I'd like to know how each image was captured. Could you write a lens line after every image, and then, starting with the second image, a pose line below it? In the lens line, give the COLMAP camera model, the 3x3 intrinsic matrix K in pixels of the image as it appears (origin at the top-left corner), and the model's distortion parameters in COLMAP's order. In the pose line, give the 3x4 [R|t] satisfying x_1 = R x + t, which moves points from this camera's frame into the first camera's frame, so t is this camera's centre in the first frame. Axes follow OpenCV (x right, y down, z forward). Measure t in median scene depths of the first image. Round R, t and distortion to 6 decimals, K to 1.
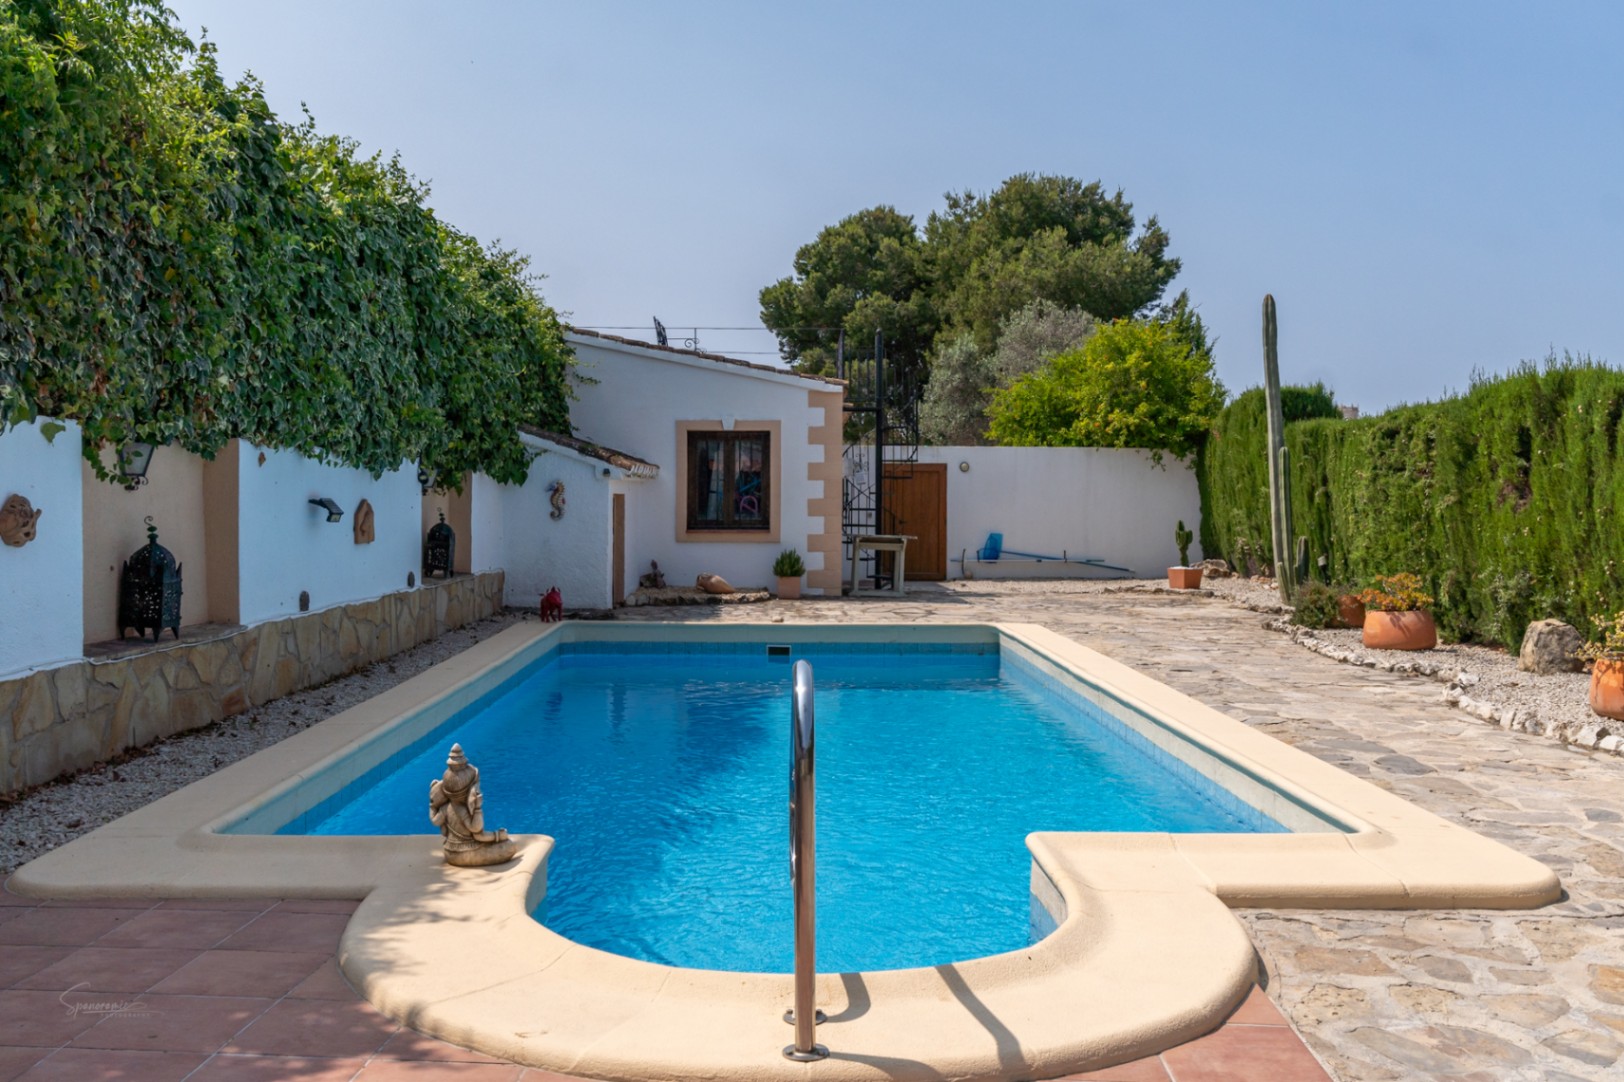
lens RADIAL K [[1400.7, 0, 807.3], [0, 1400.7, 518.0], [0, 0, 1]] dist [-0.000030, 0.007418]
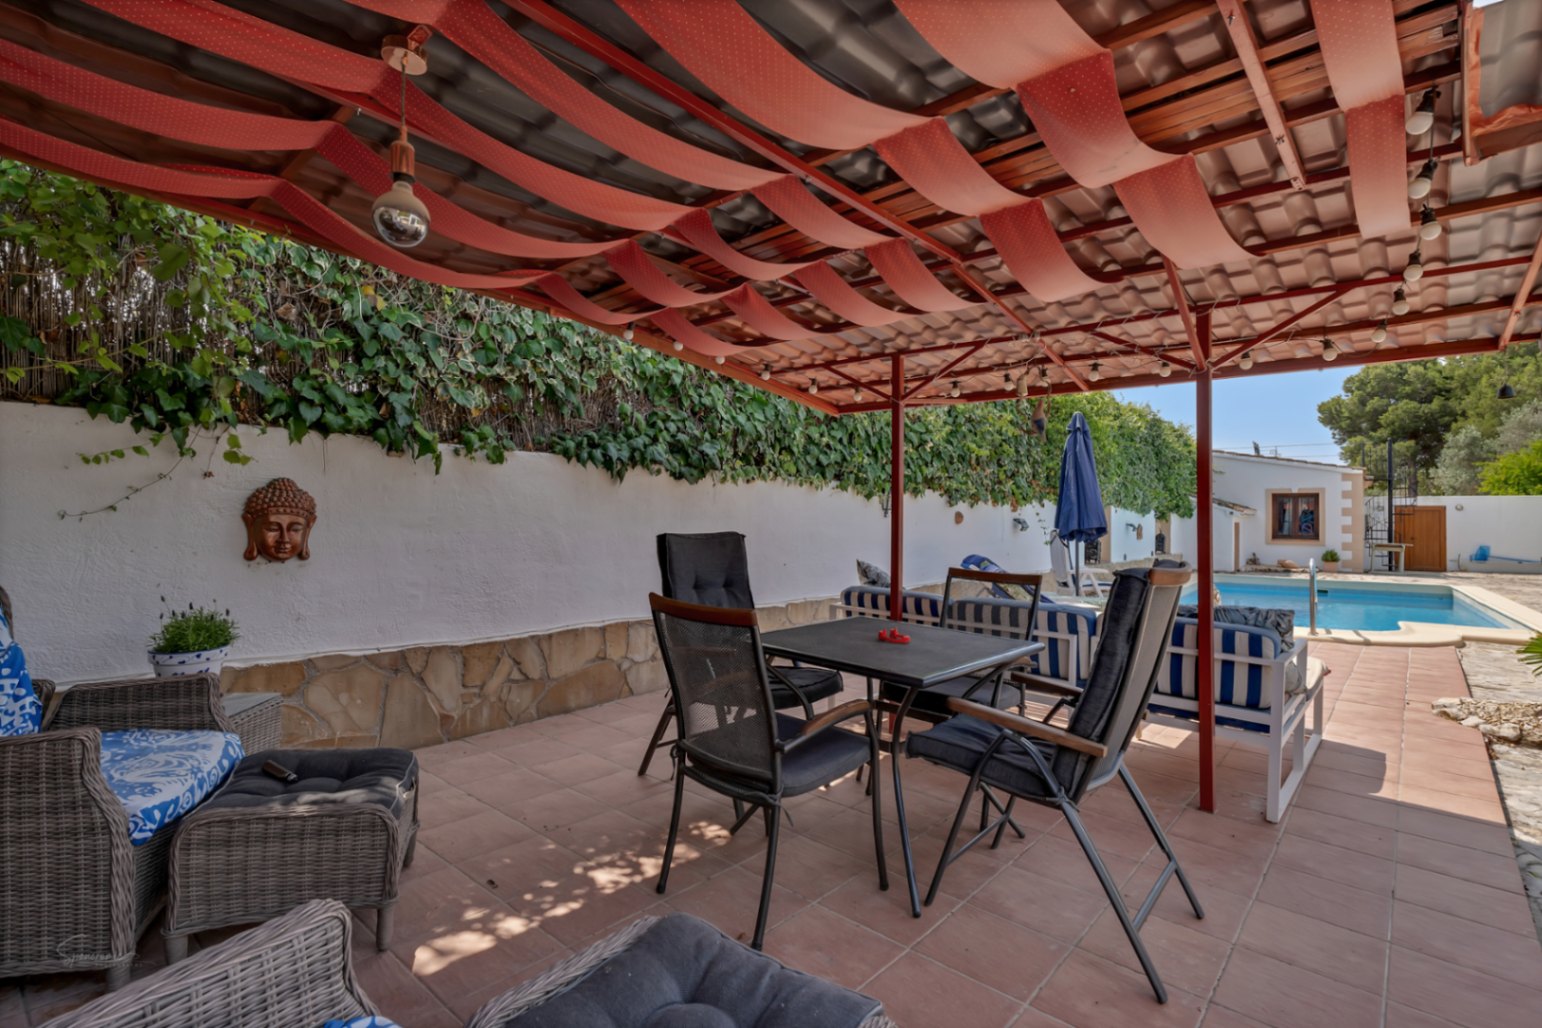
lens RADIAL K [[740.7, 0, 773.1], [0, 740.7, 510.3], [0, 0, 1]] dist [0.008395, -0.004173]
pose [[0.783991, -0.005517, -0.620748, 0.021306], [-0.013945, 0.999552, -0.026497, 0.004881], [0.620616, 0.029430, 0.783562, -0.354883]]
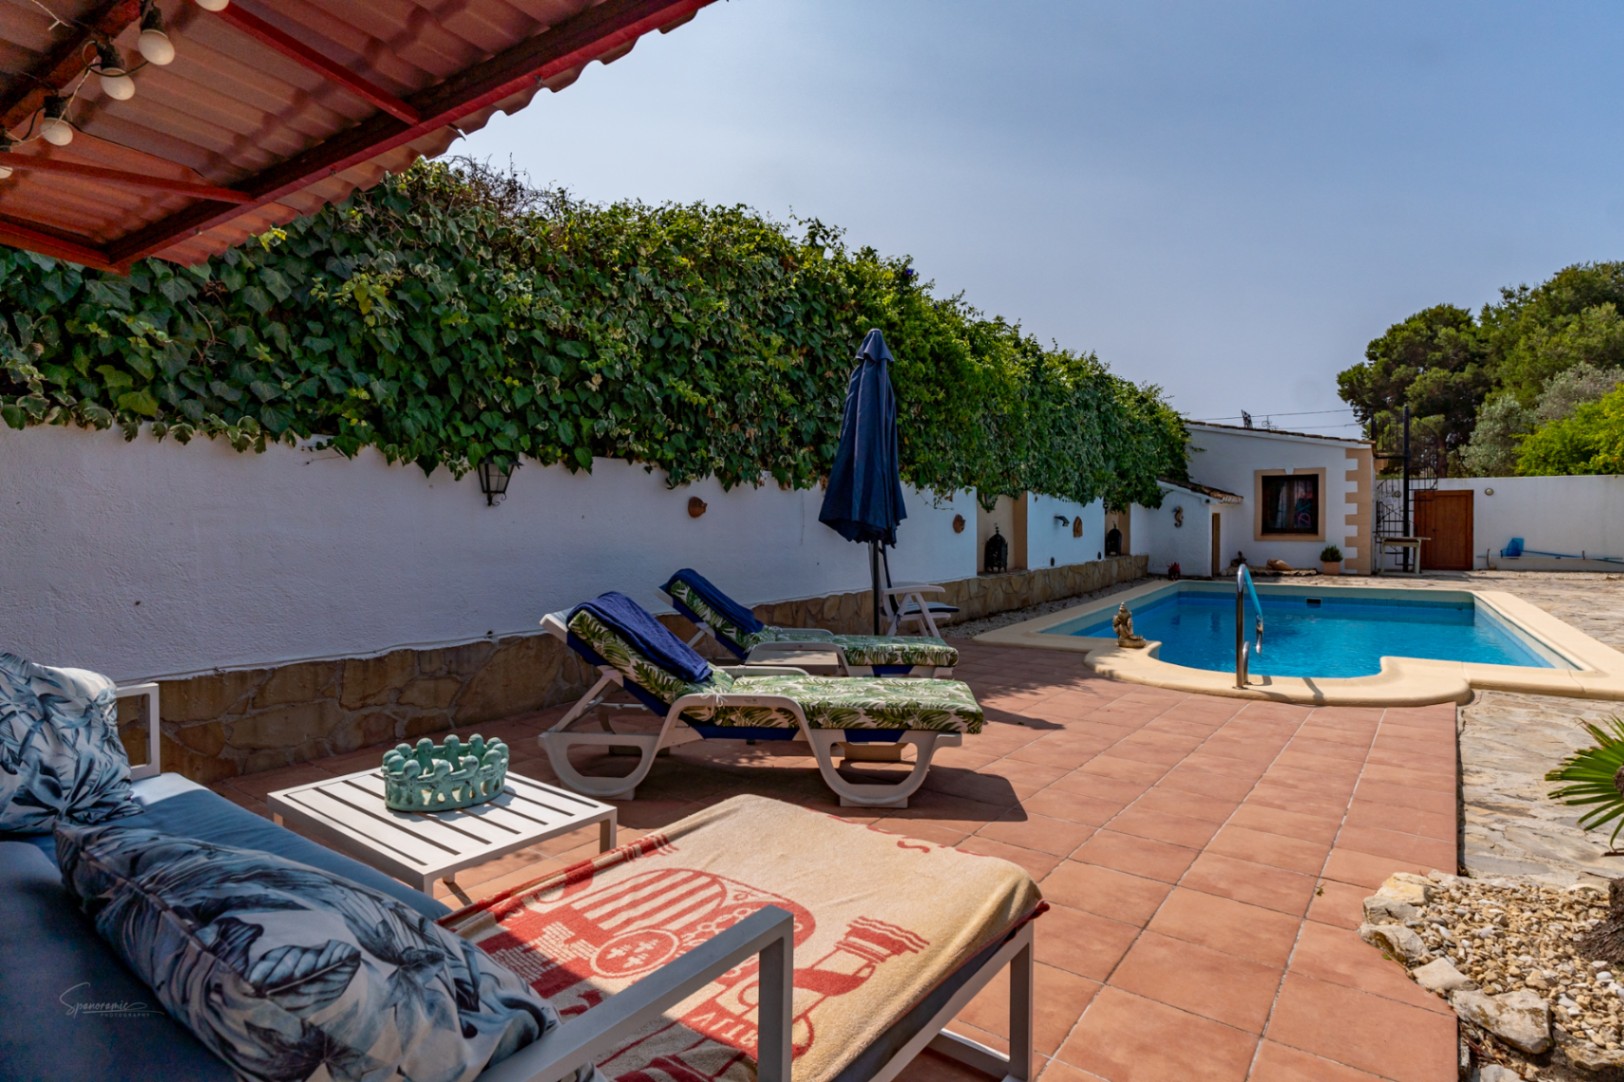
lens RADIAL K [[856.4, 0, 807.5], [0, 856.4, 539.3], [0, 0, 1]] dist [0.029939, -0.017457]
pose [[0.827596, 0.005153, -0.561301, 0.042793], [0.000254, 0.999954, 0.009554, 0.004880], [0.561325, -0.008049, 0.827556, -0.173259]]
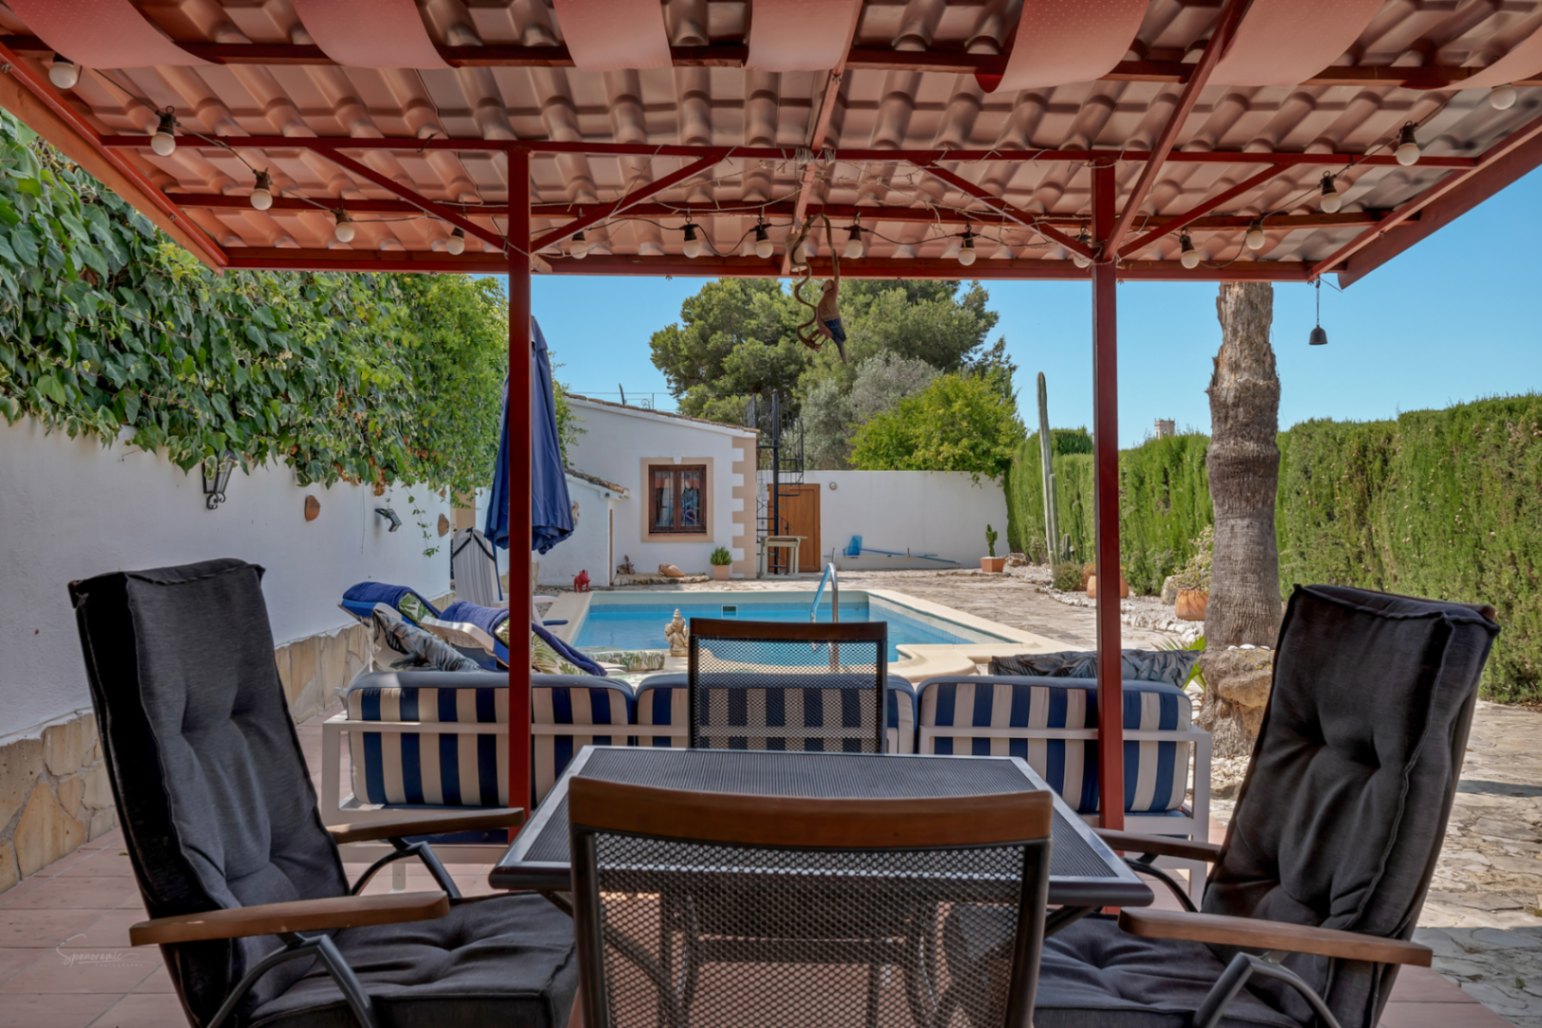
lens RADIAL K [[1329.9, 0, 775.0], [0, 1329.9, 513.6], [0, 0, 1]] dist [-0.000030, 0.007418]
pose [[0.996501, -0.008801, 0.083120, -0.064119], [0.009692, 0.999900, -0.010325, 0.002972], [-0.083021, 0.011094, 0.996486, -0.339043]]
